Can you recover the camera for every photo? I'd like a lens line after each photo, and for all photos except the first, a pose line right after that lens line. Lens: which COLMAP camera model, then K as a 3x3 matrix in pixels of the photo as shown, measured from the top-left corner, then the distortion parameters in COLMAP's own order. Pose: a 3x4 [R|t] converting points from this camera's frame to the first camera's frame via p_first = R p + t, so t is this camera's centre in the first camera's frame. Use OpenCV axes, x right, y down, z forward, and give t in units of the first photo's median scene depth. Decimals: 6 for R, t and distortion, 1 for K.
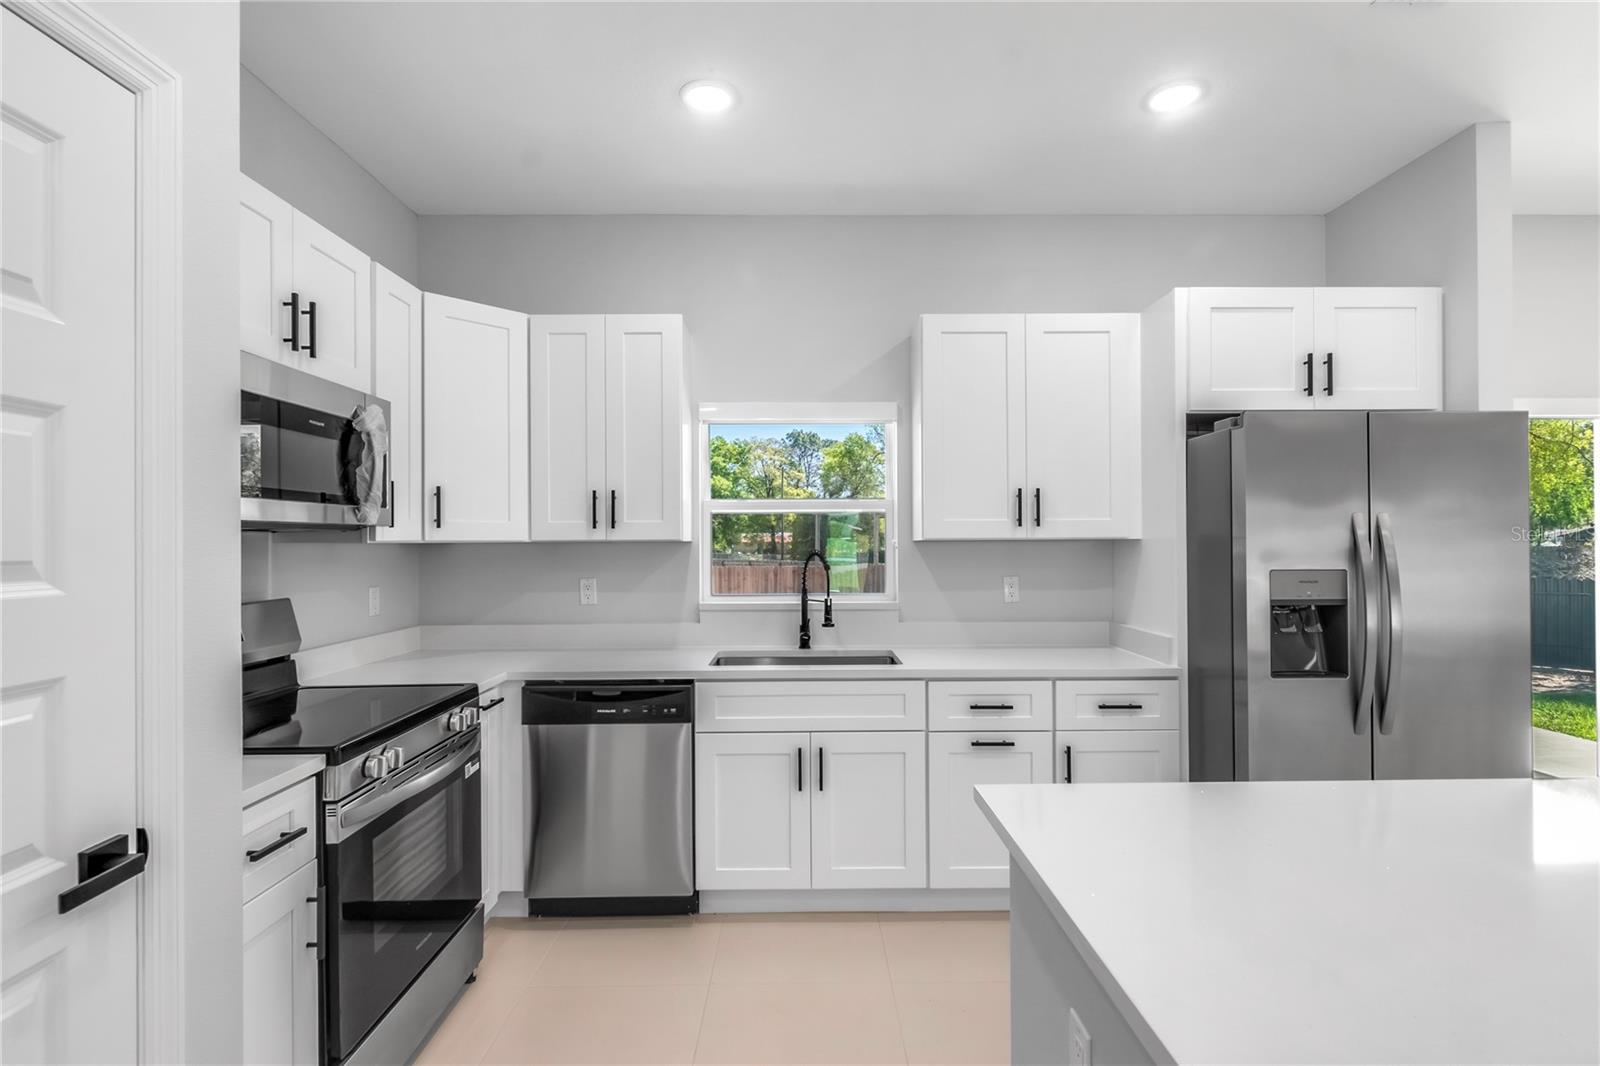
lens RADIAL K [[771.5, 0, 809.6], [0, 771.5, 537.8], [0, 0, 1]] dist [0.000272, 0.000101]
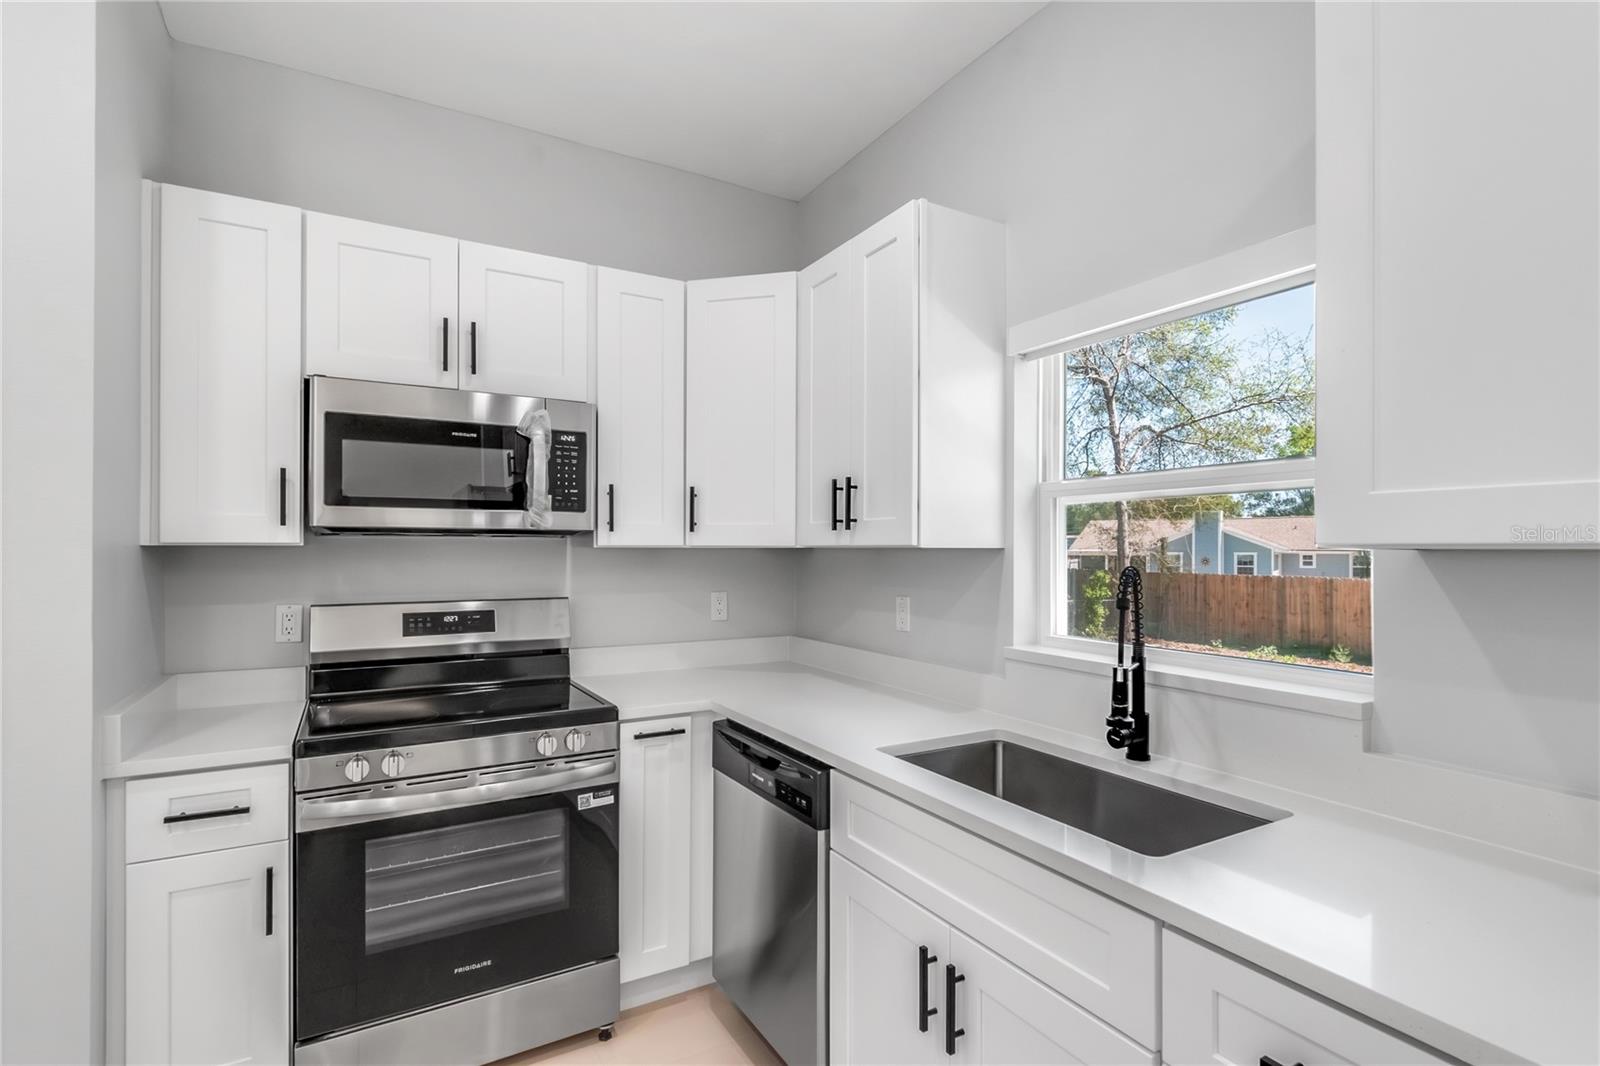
lens RADIAL K [[763.2, 0, 808.1], [0, 763.2, 545.8], [0, 0, 1]] dist [-0.001467, -0.000287]
pose [[0.498180, 0.003422, -0.867067, 0.386790], [-0.001625, 0.999994, 0.003013, 0.001126], [0.867072, -0.000092, 0.498183, 0.667773]]
